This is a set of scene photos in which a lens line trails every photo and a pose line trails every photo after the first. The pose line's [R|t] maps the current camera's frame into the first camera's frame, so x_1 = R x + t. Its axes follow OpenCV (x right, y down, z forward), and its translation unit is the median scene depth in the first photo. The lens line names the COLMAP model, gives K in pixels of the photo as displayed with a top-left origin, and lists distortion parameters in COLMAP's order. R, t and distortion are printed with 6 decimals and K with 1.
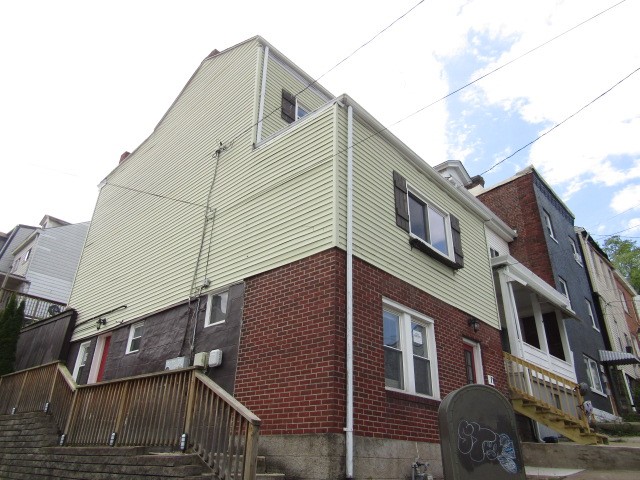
lens RADIAL K [[461.6, 0, 320.0], [0, 461.6, 240.0], [0, 0, 1]] dist [-0.005130, -0.005155]
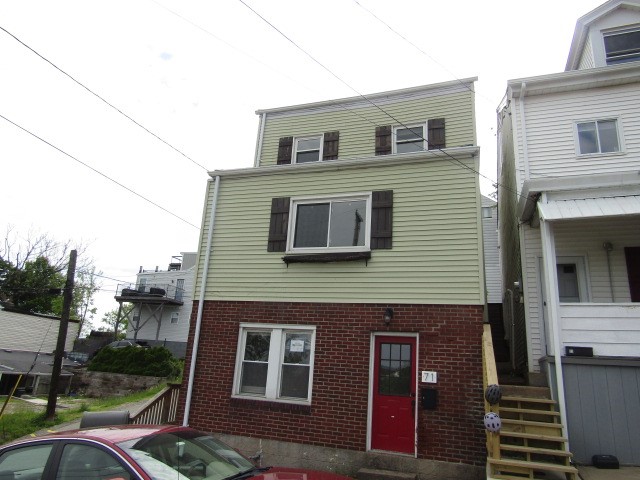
lens RADIAL K [[461.6, 0, 320.0], [0, 461.6, 240.0], [0, 0, 1]] dist [-0.005130, -0.005155]
pose [[0.402078, -0.246767, -0.881725, 1.305728], [0.350787, 0.931036, -0.100604, 0.108130], [0.845744, -0.268847, 0.460911, 0.624789]]
